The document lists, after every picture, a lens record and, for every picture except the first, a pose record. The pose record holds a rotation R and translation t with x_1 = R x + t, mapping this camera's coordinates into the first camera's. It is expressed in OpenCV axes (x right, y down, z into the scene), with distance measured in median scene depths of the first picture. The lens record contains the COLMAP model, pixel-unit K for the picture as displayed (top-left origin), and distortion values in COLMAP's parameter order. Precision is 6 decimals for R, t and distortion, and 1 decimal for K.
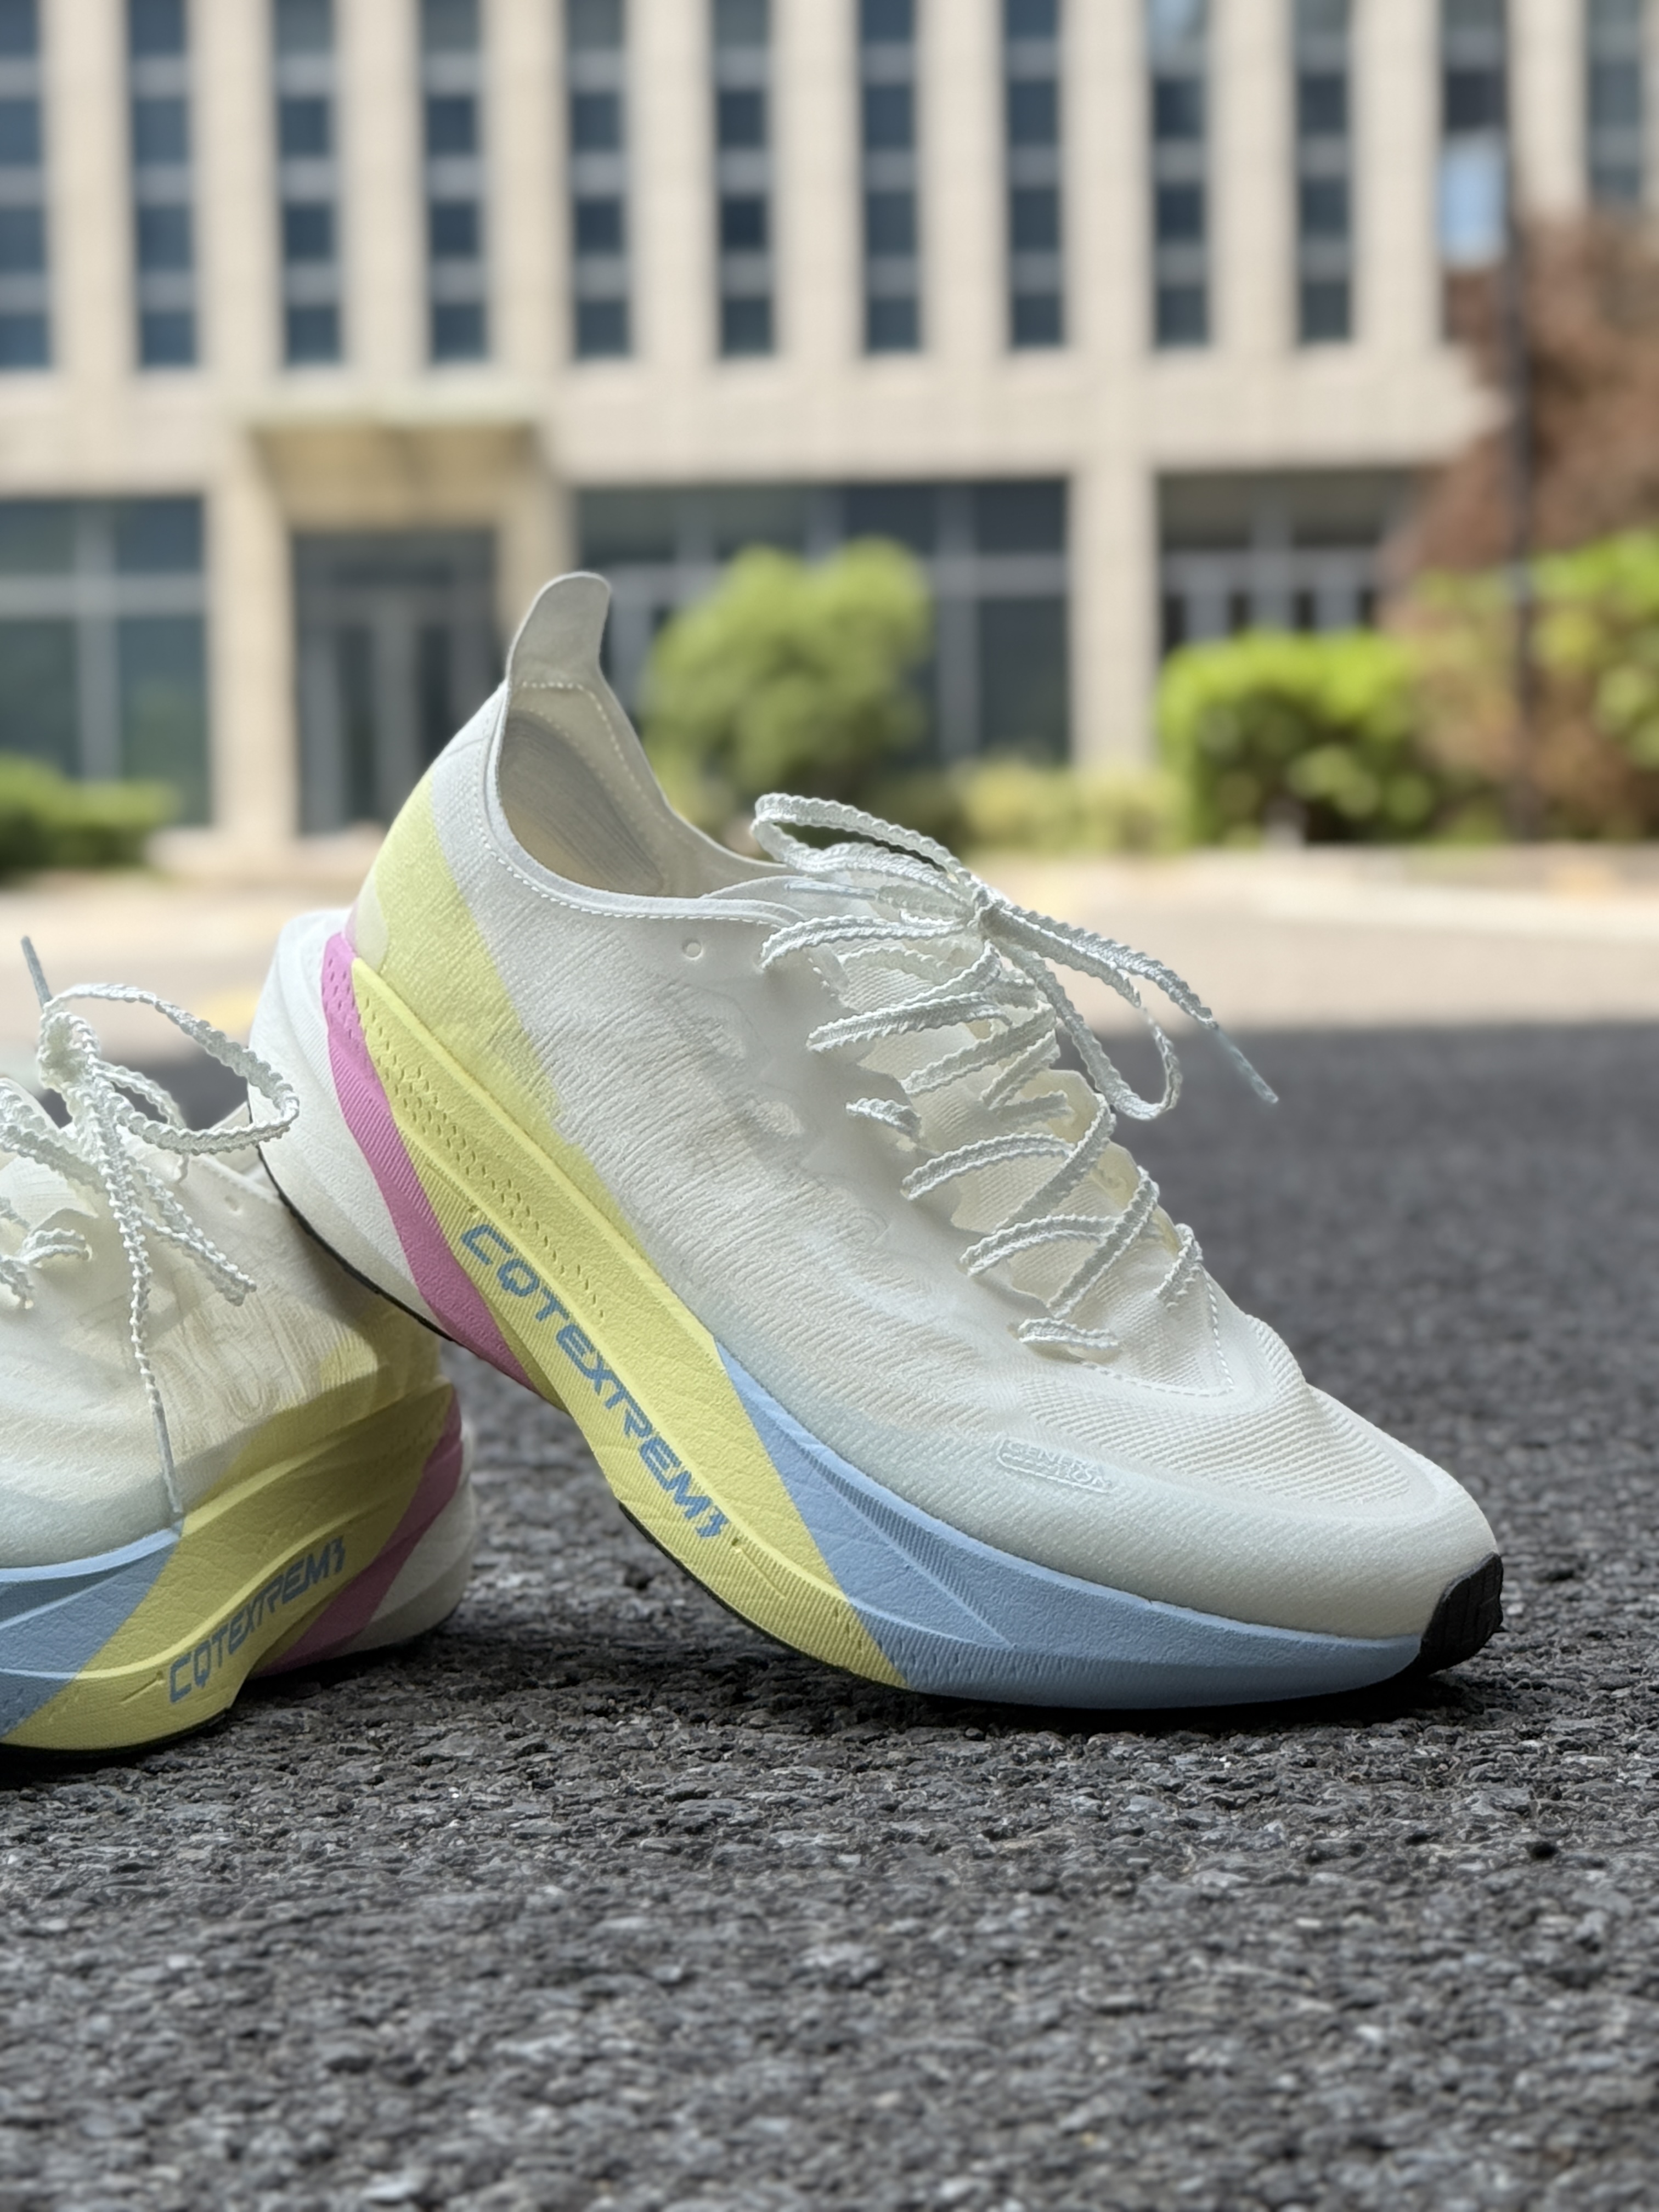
lens RADIAL K [[5091.0, 0, 829.5], [0, 5091.0, 1106.0], [0, 0, 1]] dist [0.059634, 0.218825]
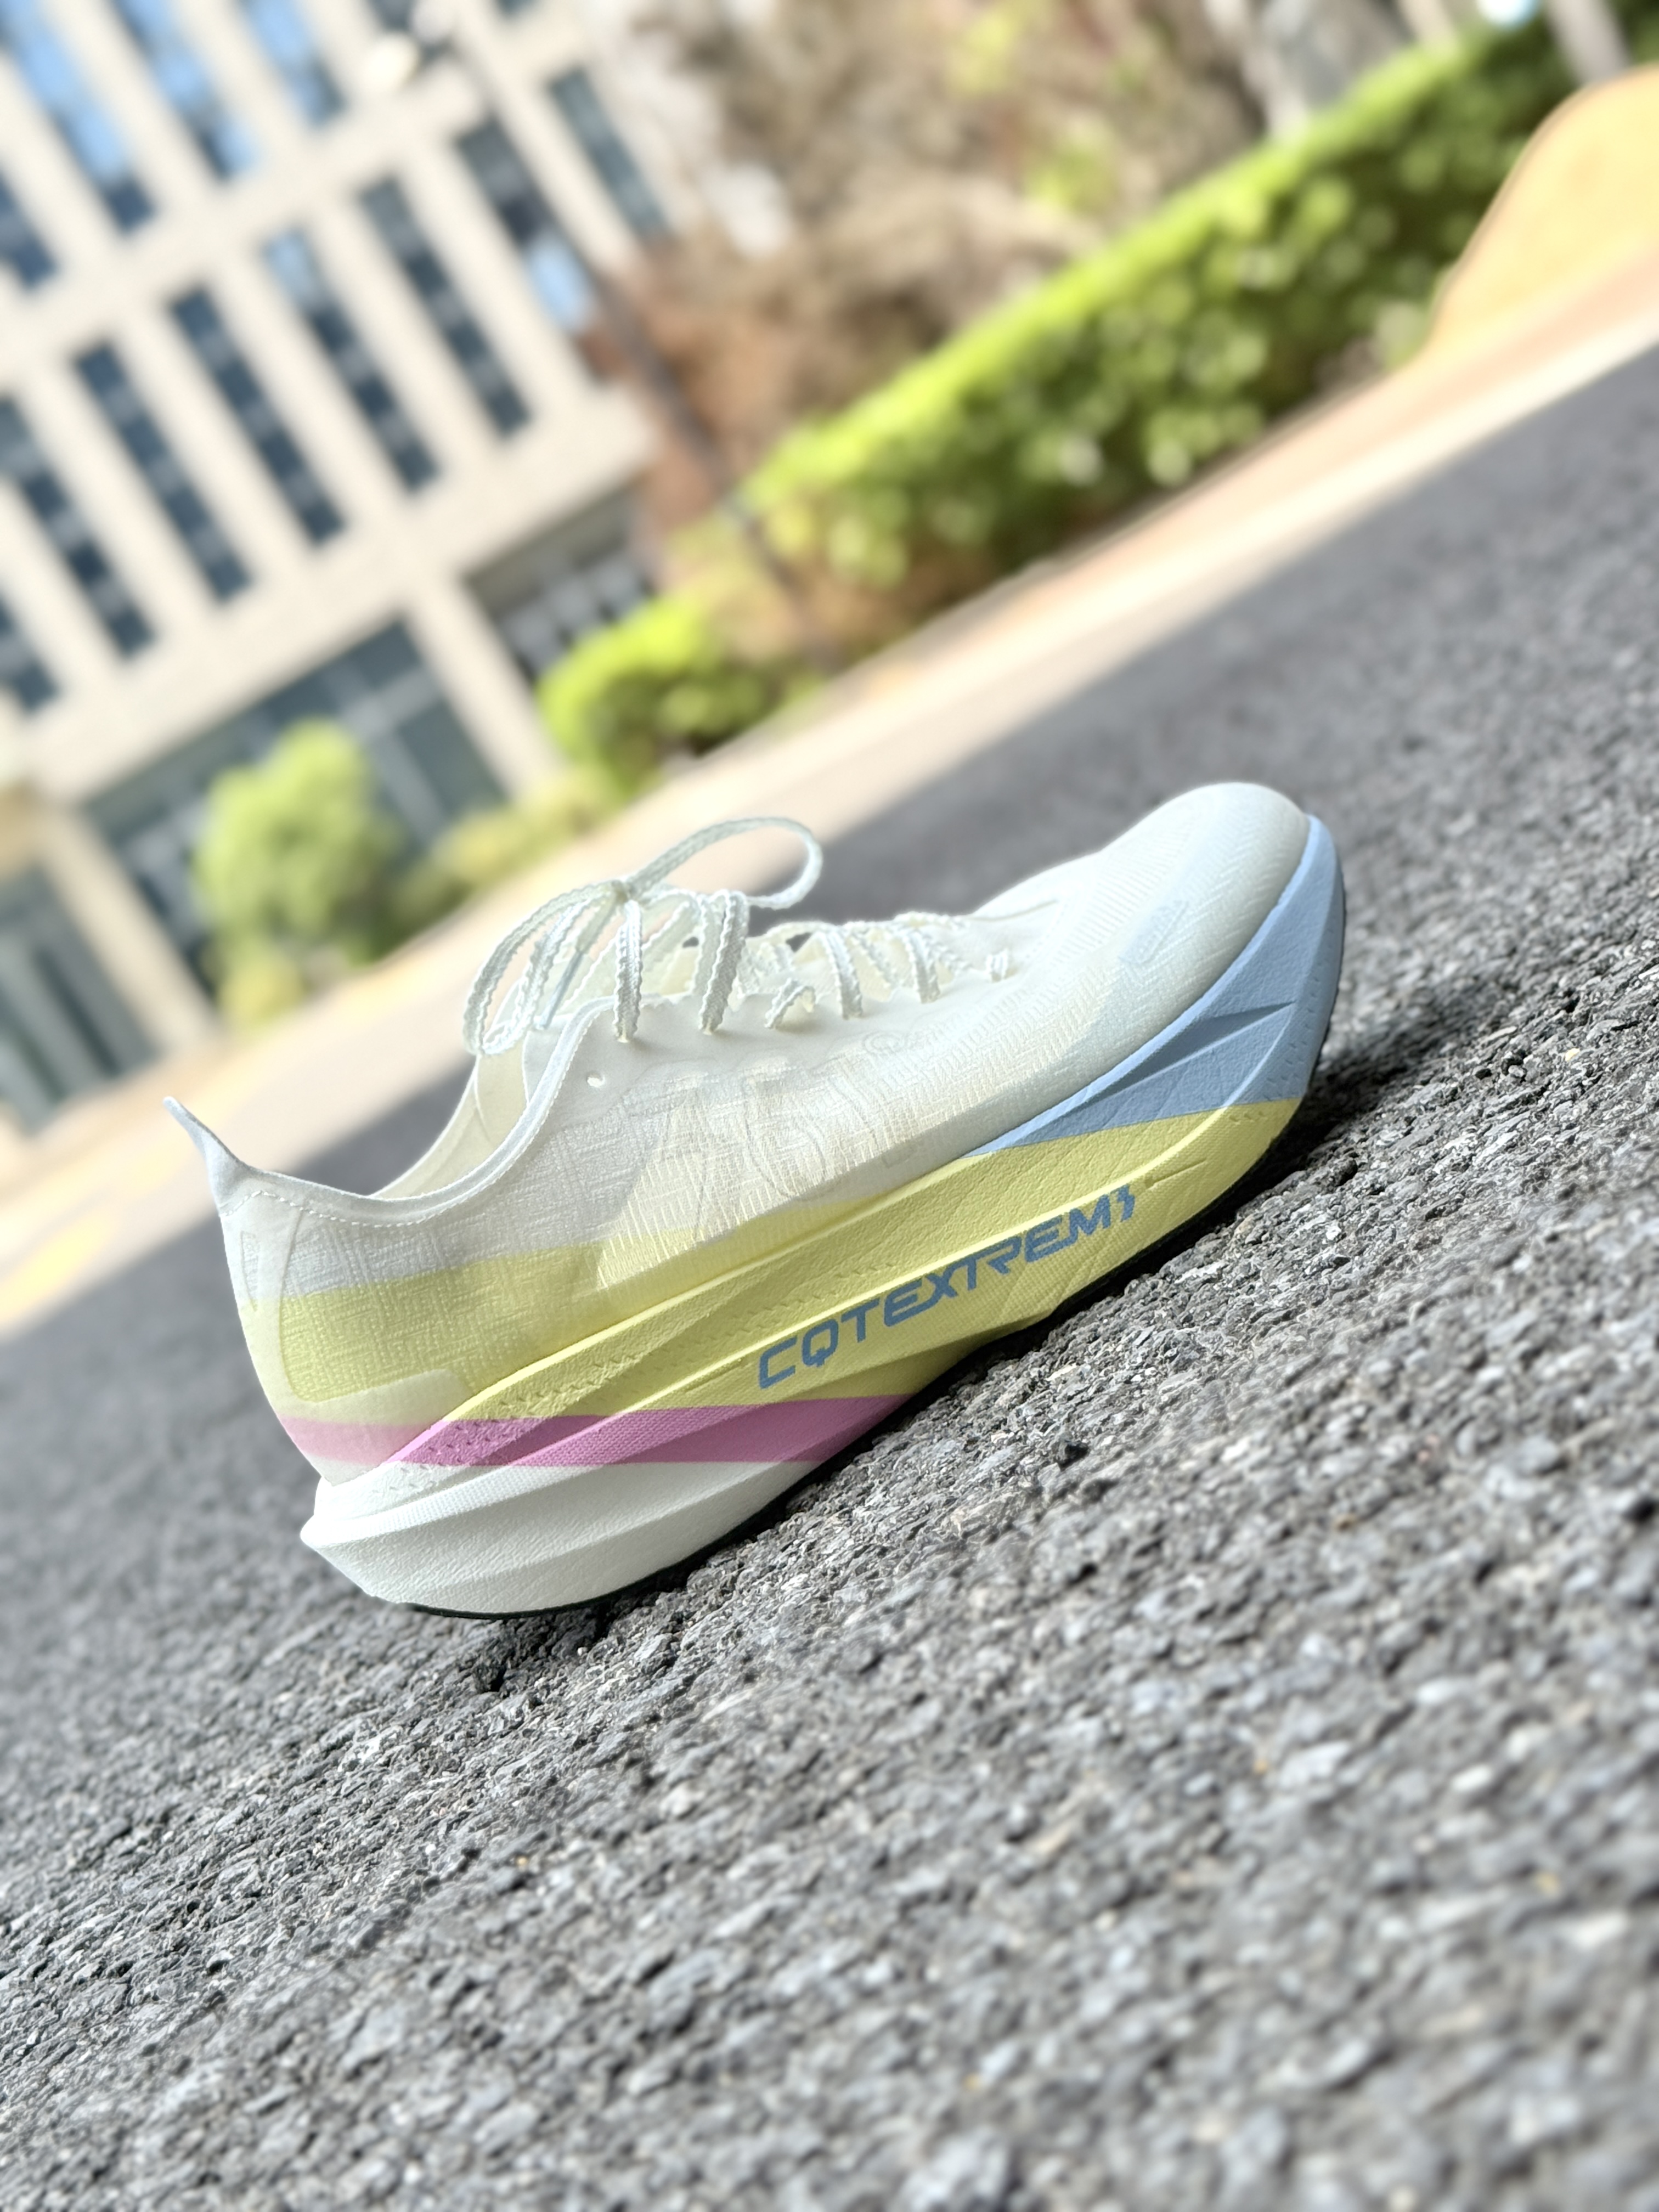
lens RADIAL K [[3735.0, 0, 829.5], [0, 3735.0, 1106.0], [0, 0, 1]] dist [0.159299, -0.055872]
pose [[0.862250, -0.500153, 0.079821, 0.016405], [0.498257, 0.865934, 0.043562, 0.005335], [-0.090908, 0.002210, 0.995857, 0.398993]]
